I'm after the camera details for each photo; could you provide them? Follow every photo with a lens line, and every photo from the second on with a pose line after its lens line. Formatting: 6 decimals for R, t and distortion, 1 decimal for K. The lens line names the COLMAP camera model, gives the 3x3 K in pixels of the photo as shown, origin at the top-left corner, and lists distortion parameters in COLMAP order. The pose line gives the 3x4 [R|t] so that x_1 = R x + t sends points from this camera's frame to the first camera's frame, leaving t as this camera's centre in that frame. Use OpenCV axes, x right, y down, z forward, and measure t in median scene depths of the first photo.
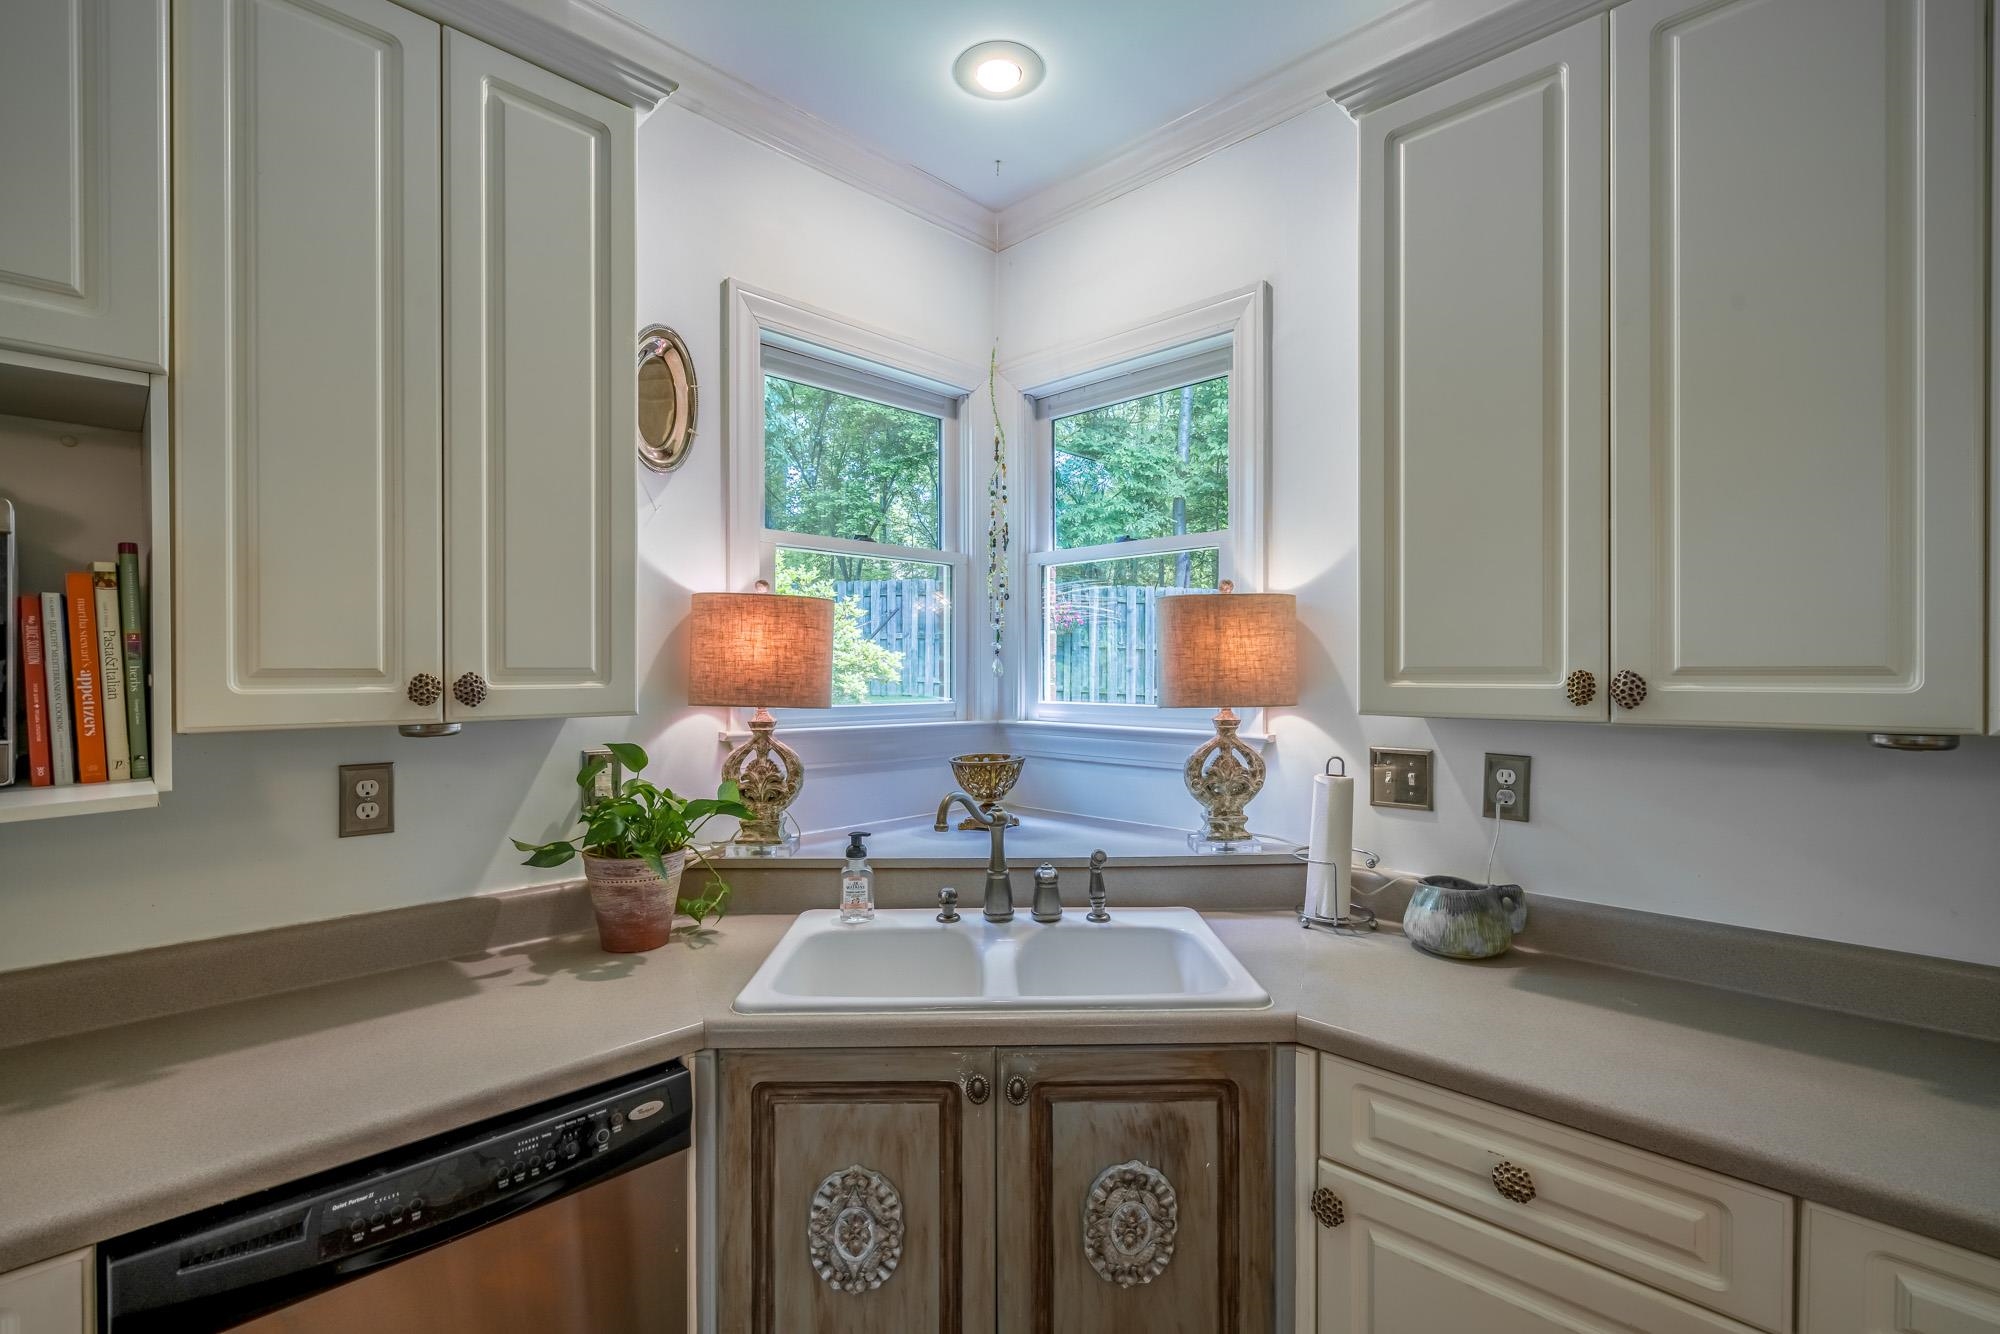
lens RADIAL K [[899.3, 0, 999.1], [0, 899.3, 669.8], [0, 0, 1]] dist [-0.008229, 0.001008]
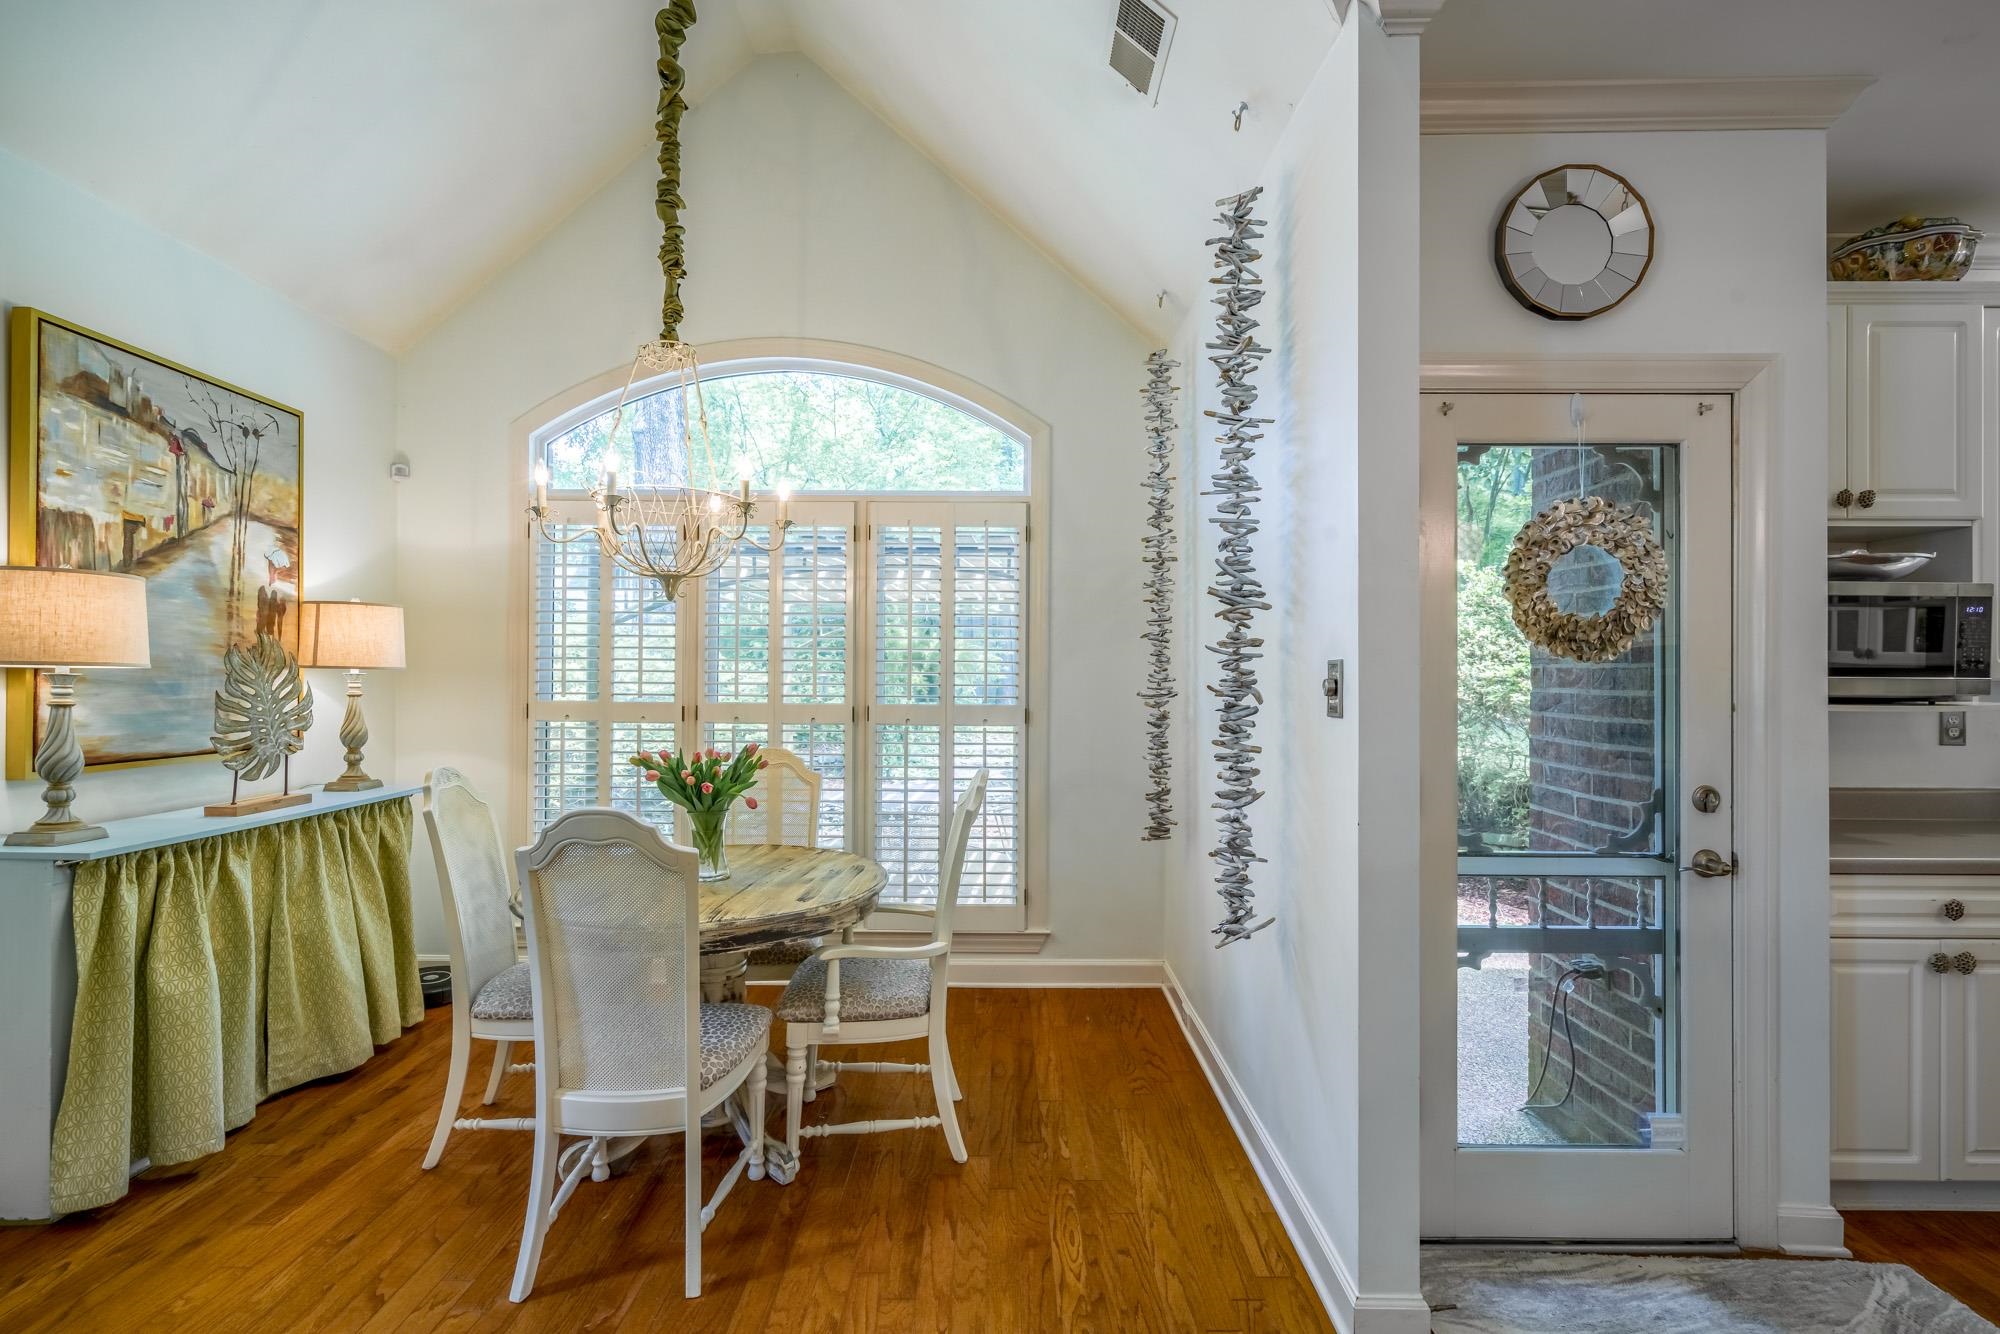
lens RADIAL K [[899.3, 0, 999.1], [0, 899.3, 669.8], [0, 0, 1]] dist [-0.008229, 0.001008]
pose [[0.698258, -0.001627, -0.715845, -0.858838], [-0.006800, 0.999937, -0.008906, 0.066056], [0.715814, 0.011086, 0.698203, -1.887921]]
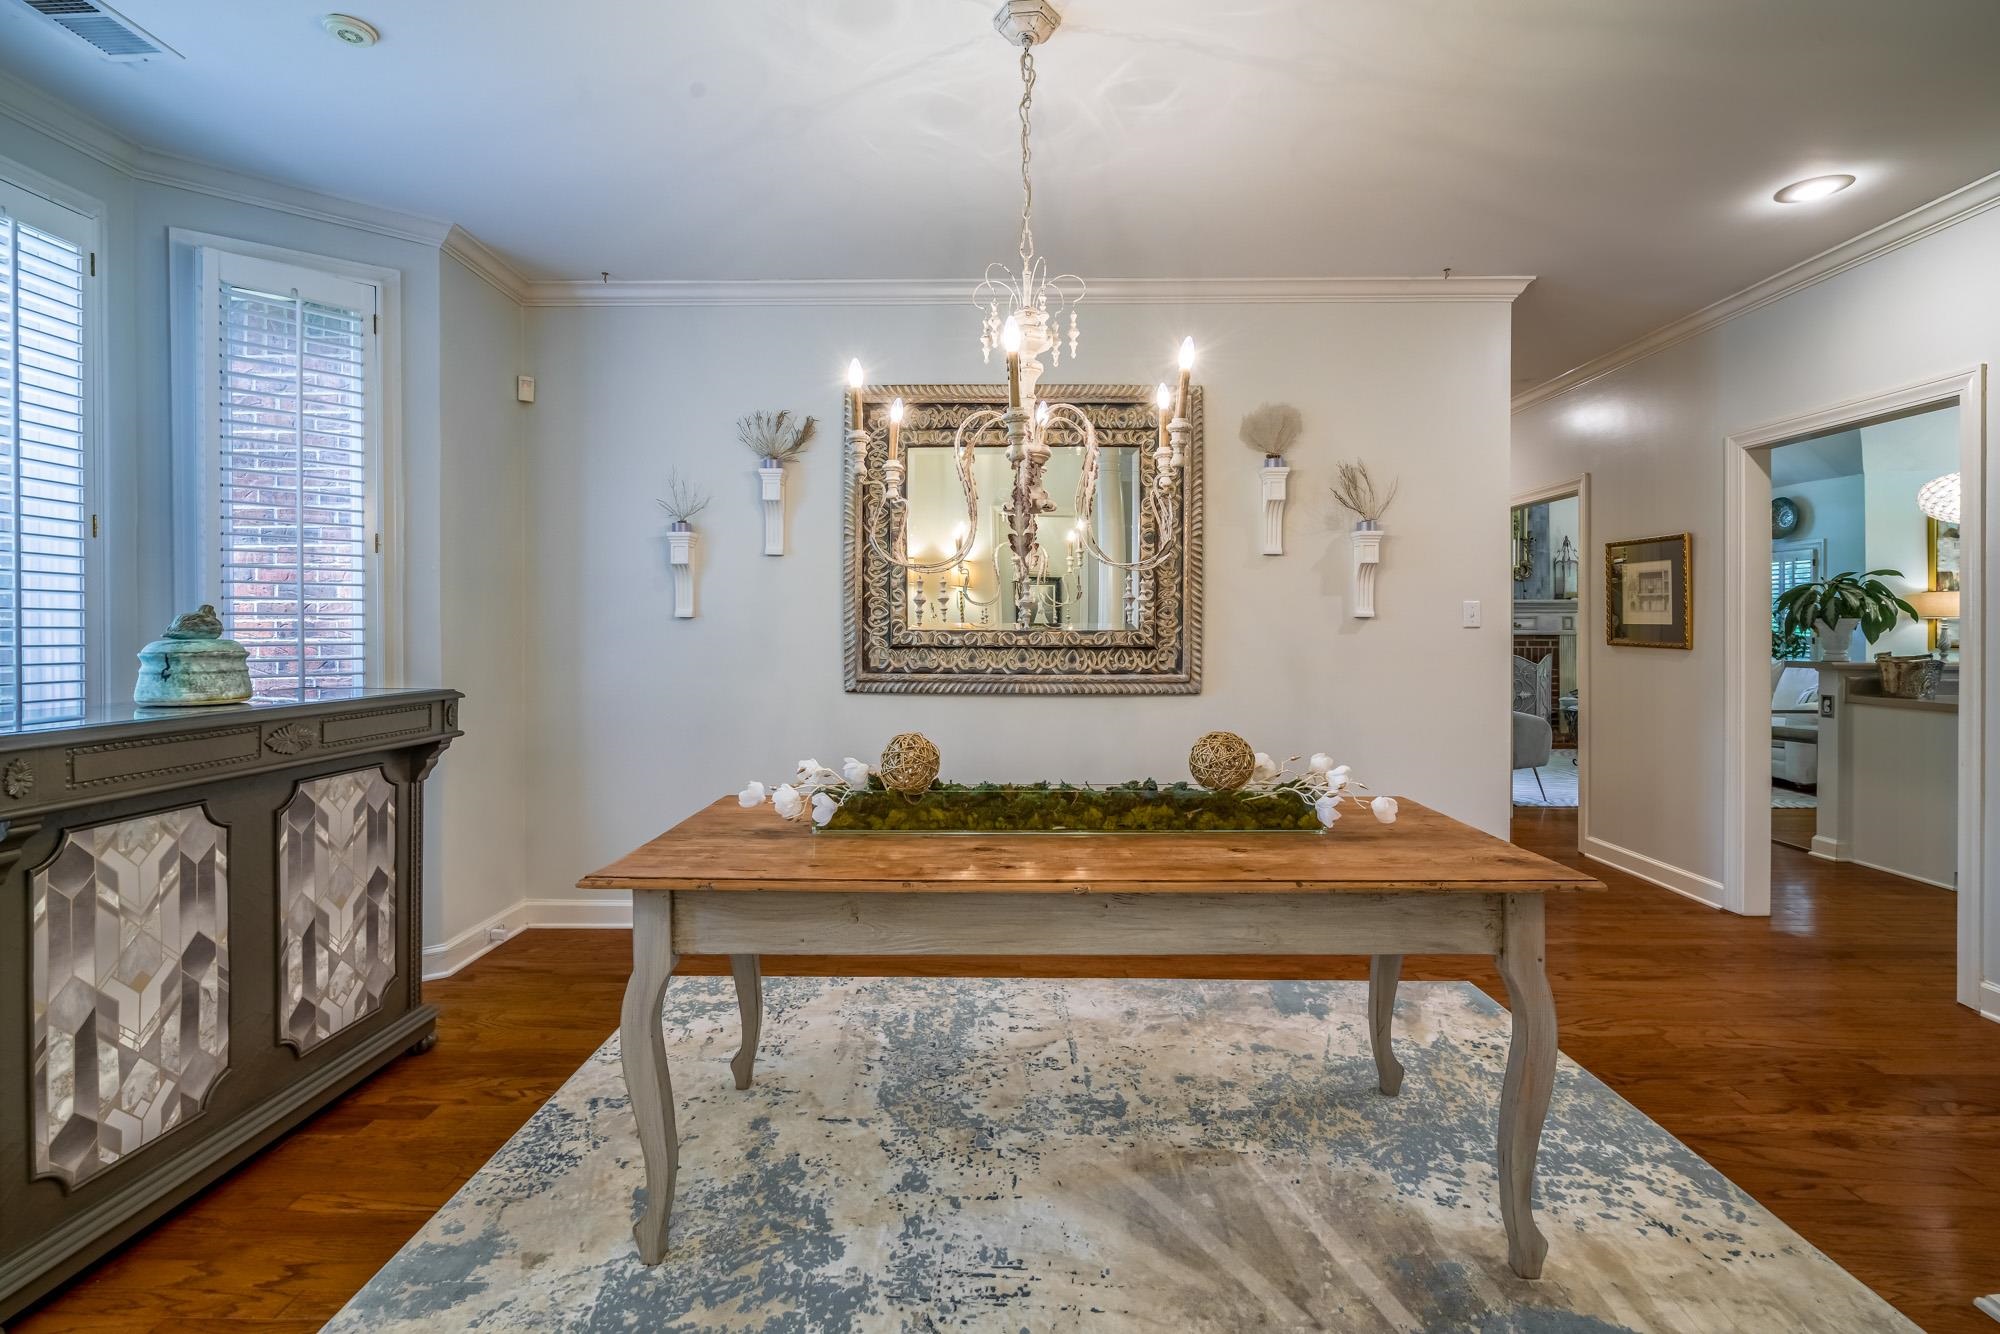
lens RADIAL K [[915.4, 0, 987.8], [0, 915.4, 633.7], [0, 0, 1]] dist [-0.001248, -0.000489]
pose [[-0.729190, 0.006510, -0.684280, 5.568281], [-0.001968, 0.999931, 0.011610, 0.103694], [0.684308, 0.009812, -0.729127, -1.901664]]
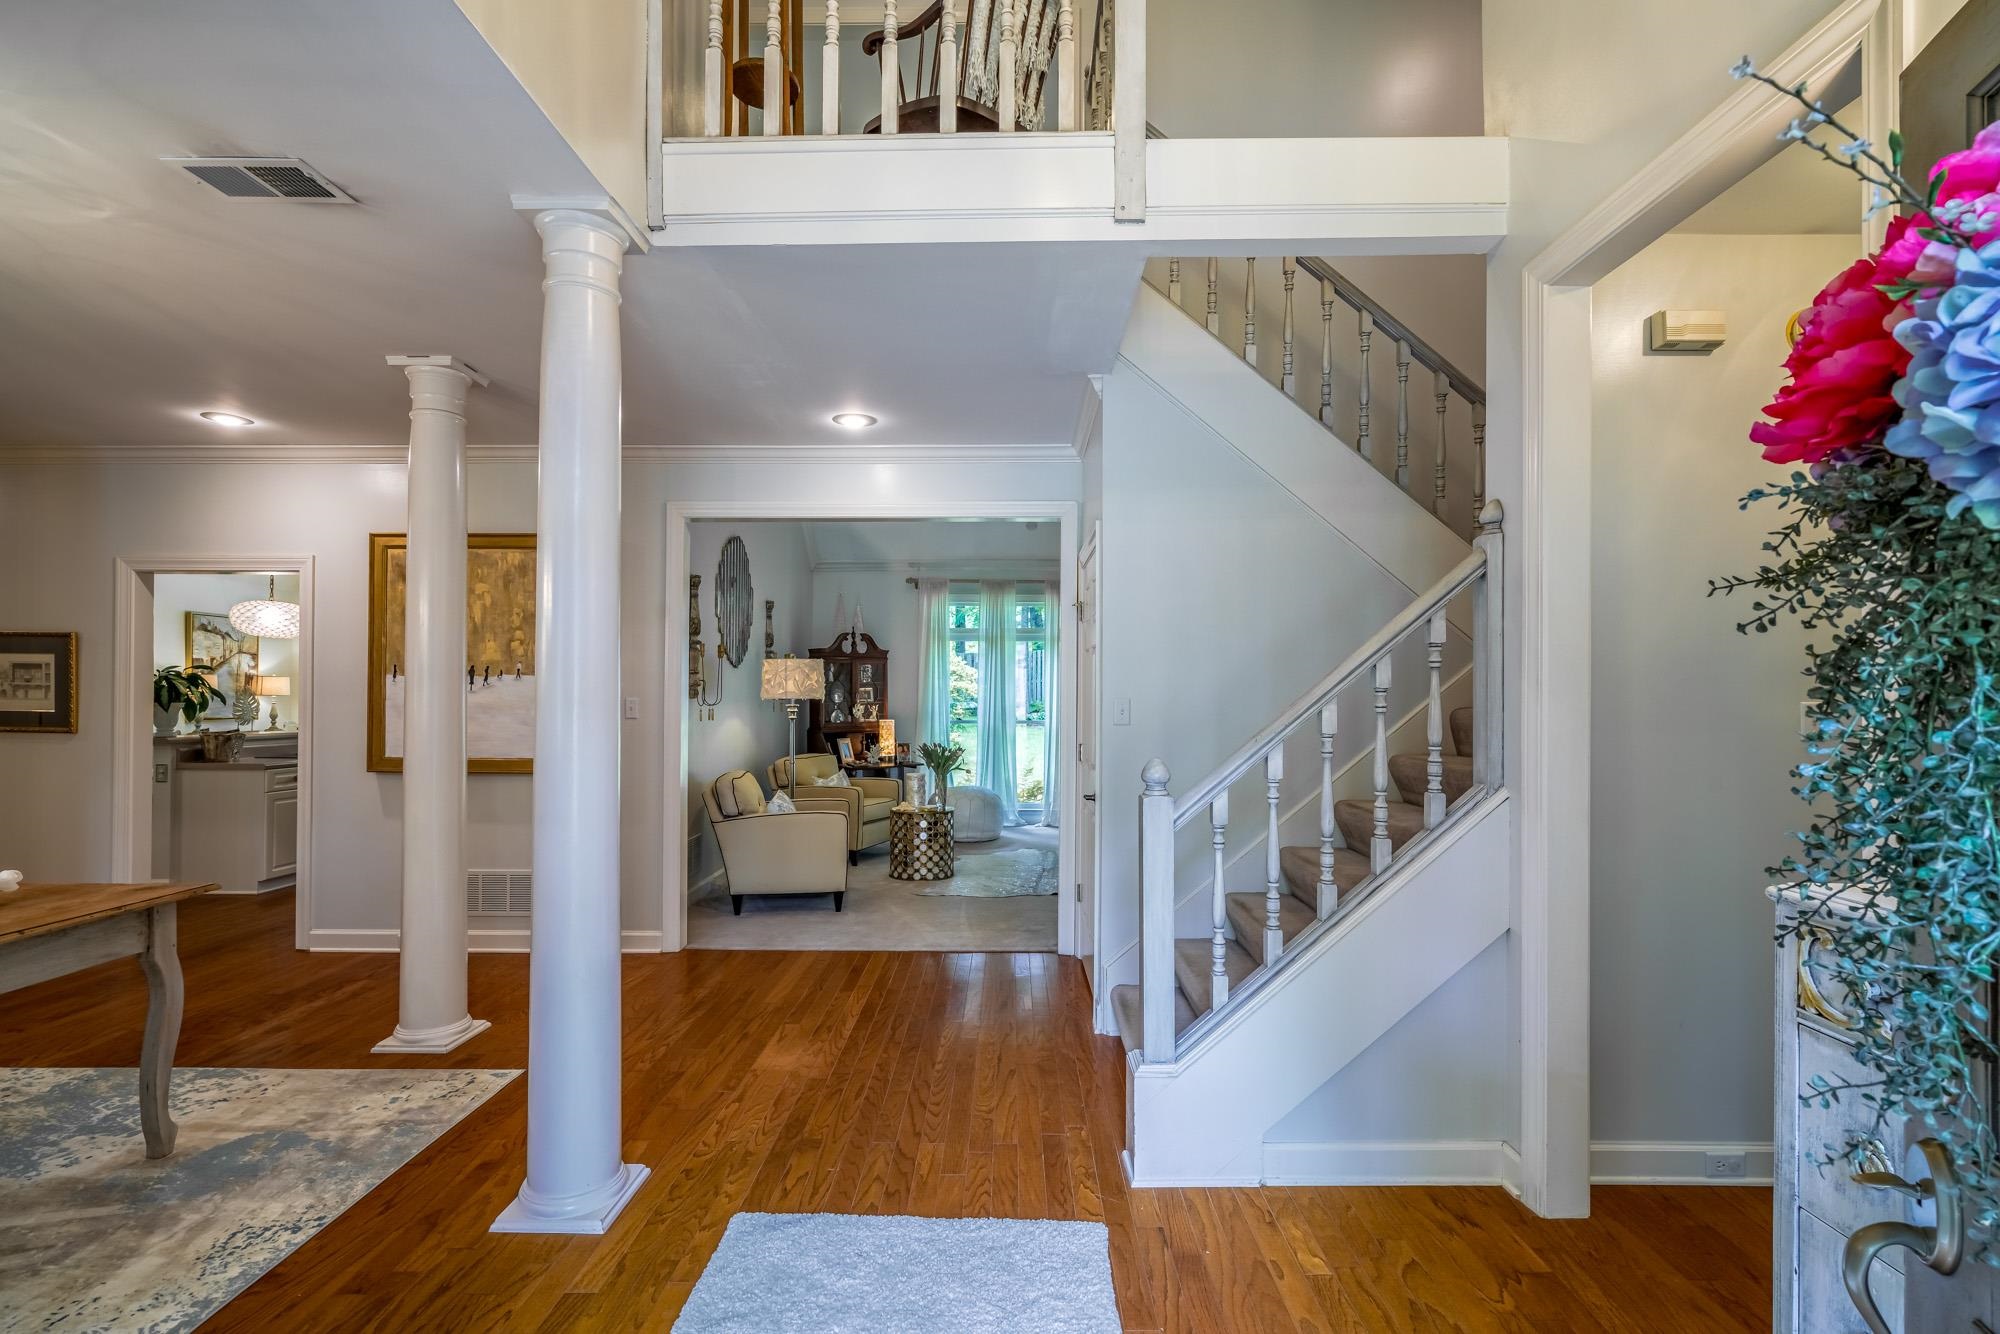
lens RADIAL K [[922.8, 0, 1002.6], [0, 922.8, 681.2], [0, 0, 1]] dist [-0.000456, -0.000076]
pose [[0.686491, -0.007522, -0.727100, 6.855427], [-0.006186, 0.999850, -0.016183, 0.018492], [0.727112, 0.015607, 0.686341, -2.385893]]
